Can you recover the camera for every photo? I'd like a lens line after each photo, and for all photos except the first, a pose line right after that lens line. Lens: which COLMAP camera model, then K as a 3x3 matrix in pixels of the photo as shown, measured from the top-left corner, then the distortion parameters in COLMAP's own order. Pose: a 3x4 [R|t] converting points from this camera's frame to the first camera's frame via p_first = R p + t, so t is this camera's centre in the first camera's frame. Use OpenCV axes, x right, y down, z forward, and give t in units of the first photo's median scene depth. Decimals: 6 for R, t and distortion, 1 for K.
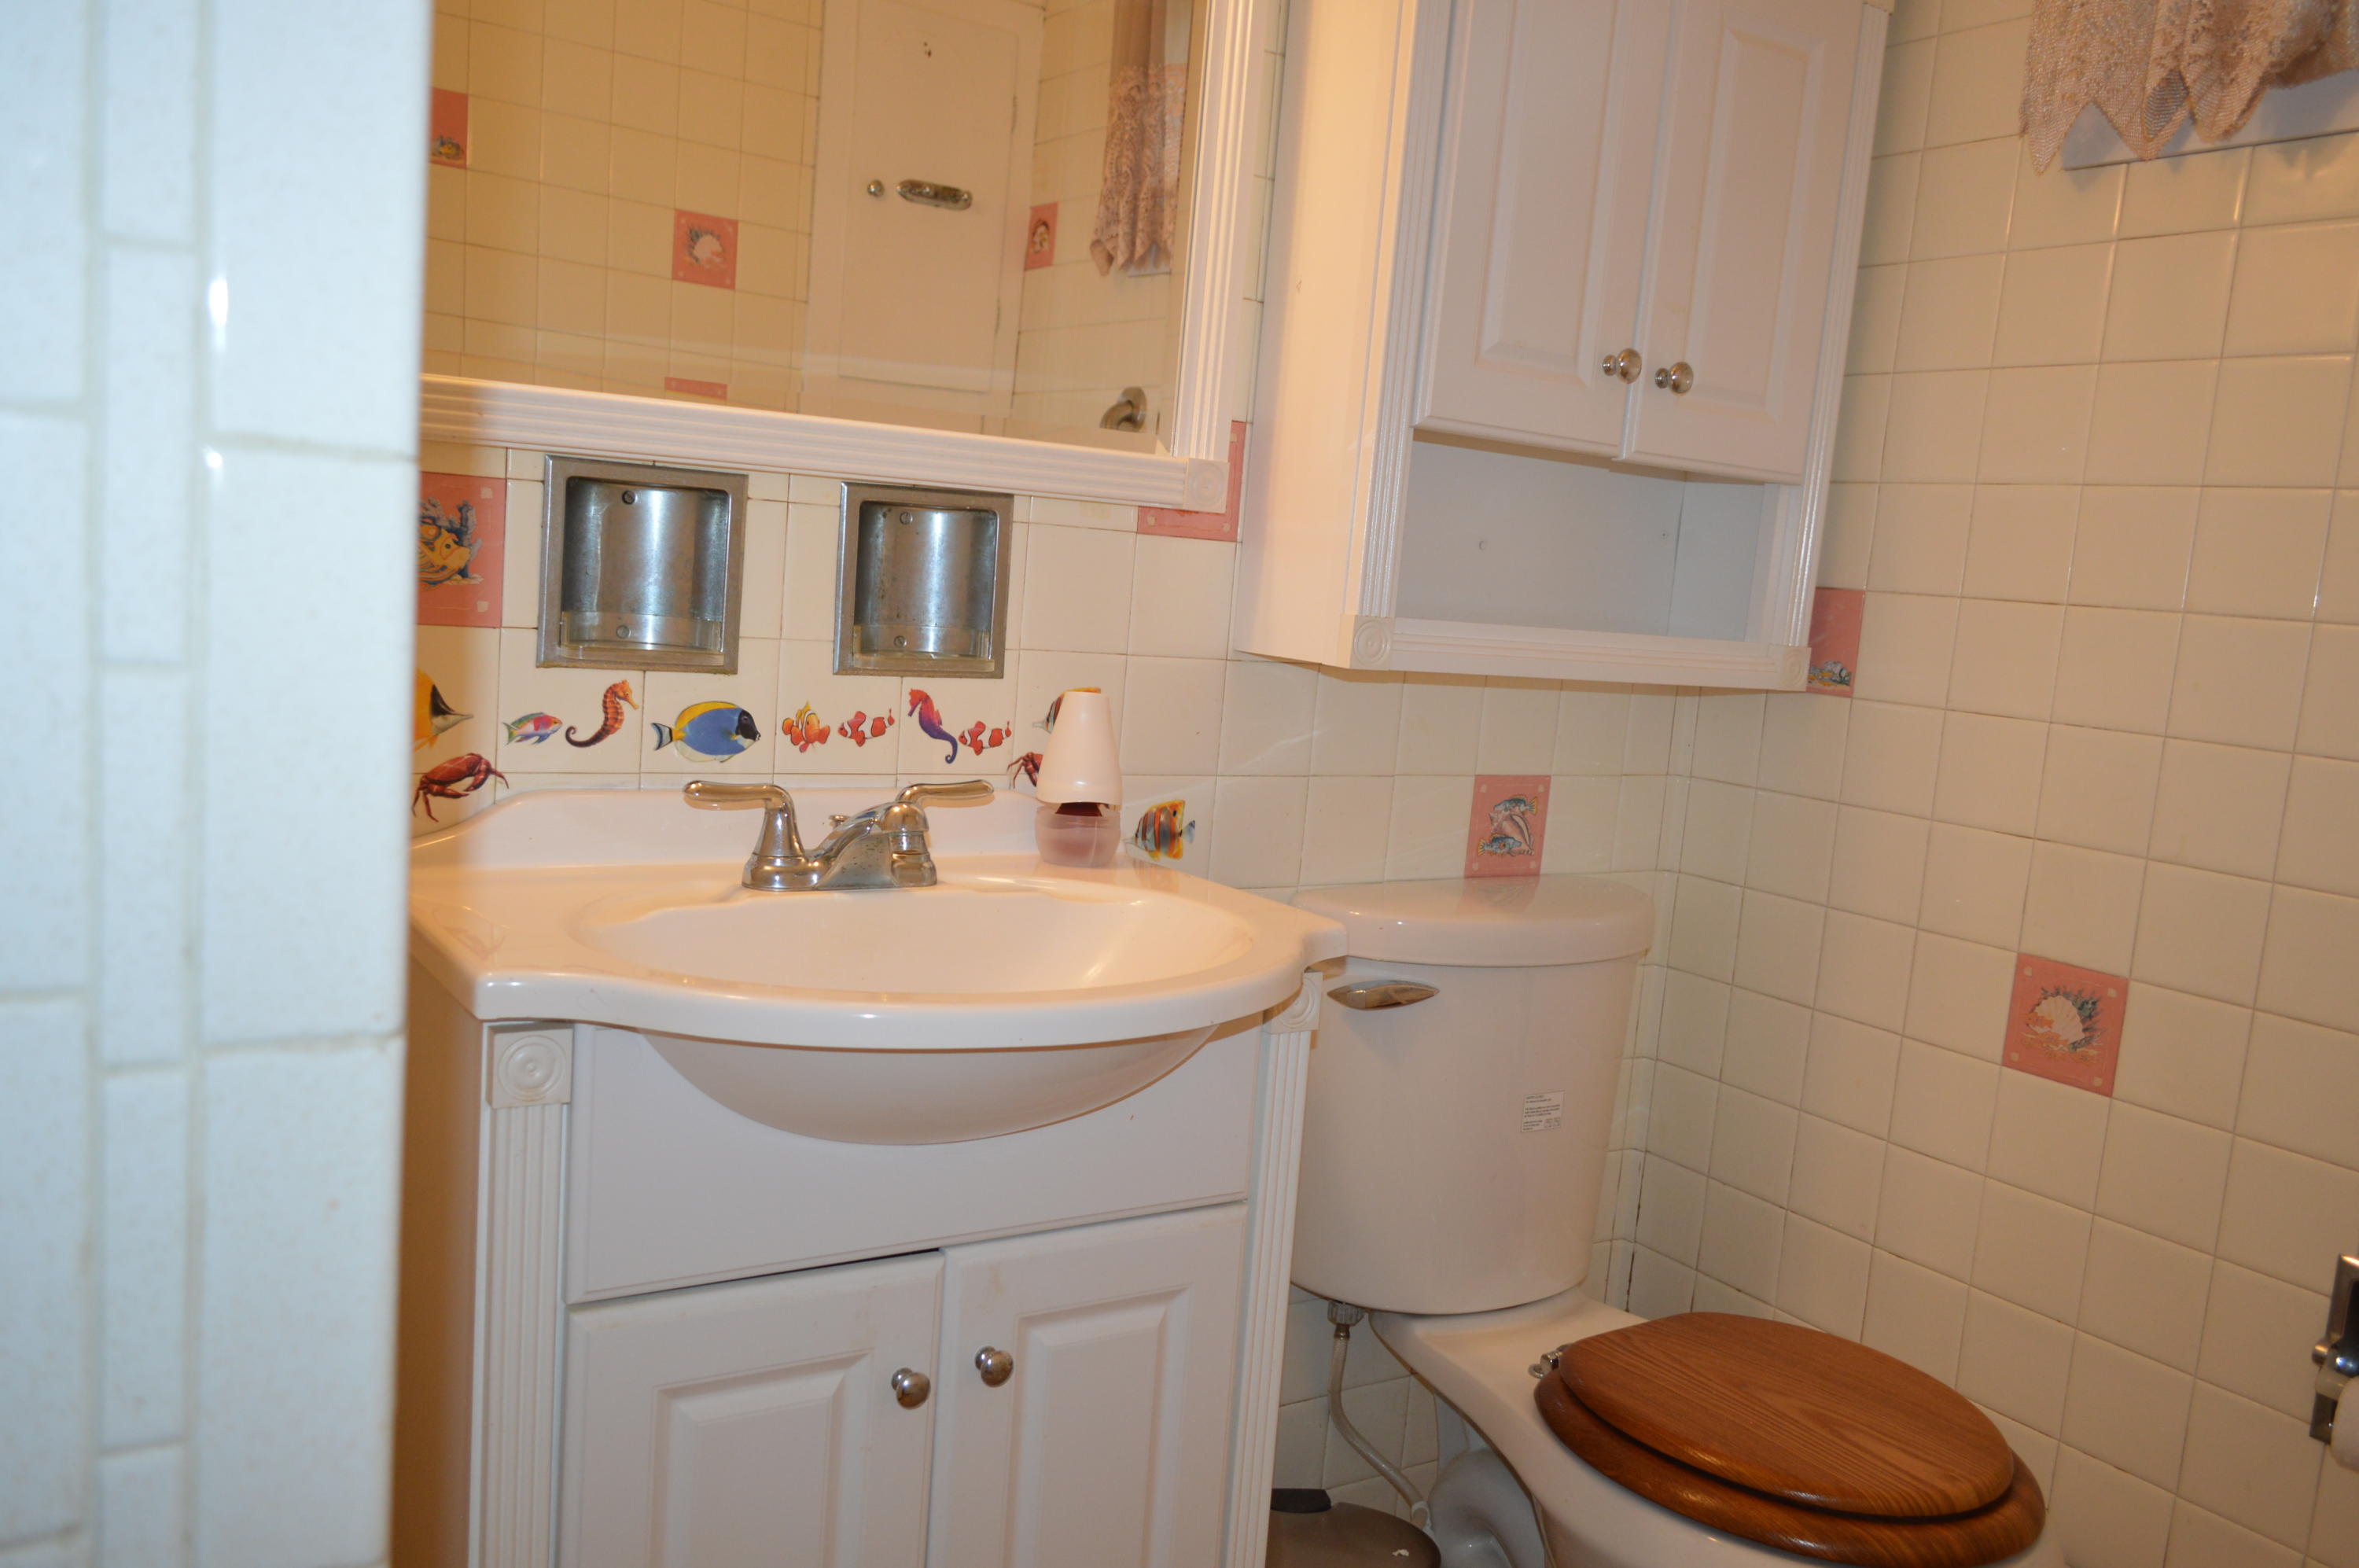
lens RADIAL K [[1814.0, 0, 1179.5], [0, 1814.0, 784.0], [0, 0, 1]] dist [-0.012295, 0.000055]
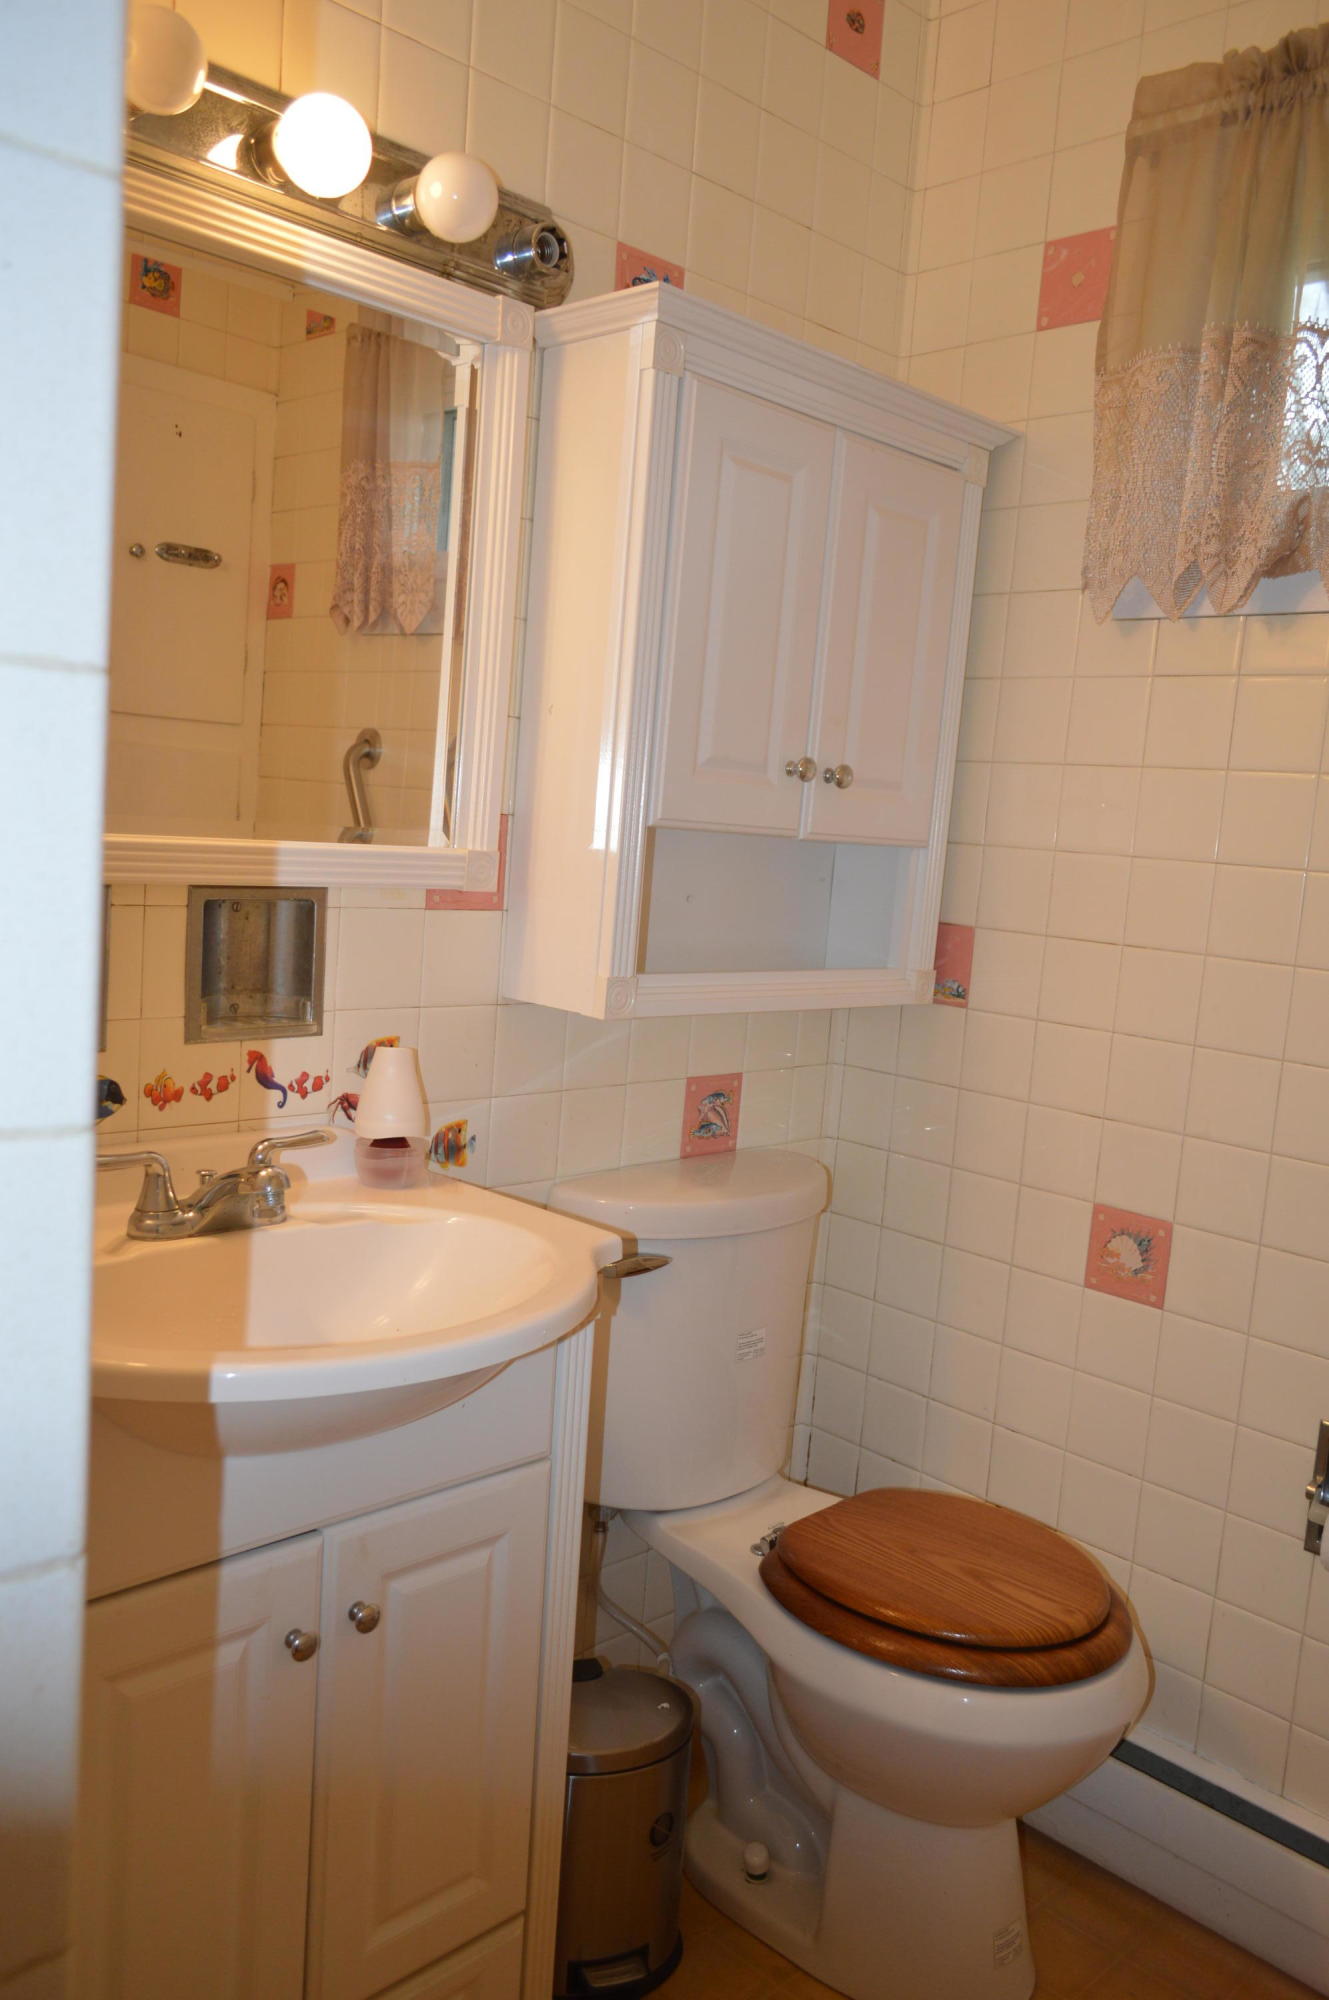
lens RADIAL K [[1539.1, 0, 649.6], [0, 1539.1, 1000.2], [0, 0, 1]] dist [-0.021348, 0.006509]
pose [[0.980722, -0.032387, 0.192704, -0.076600], [0.029182, 0.999385, 0.019445, -0.091503], [-0.193215, -0.013446, 0.981064, -0.053644]]
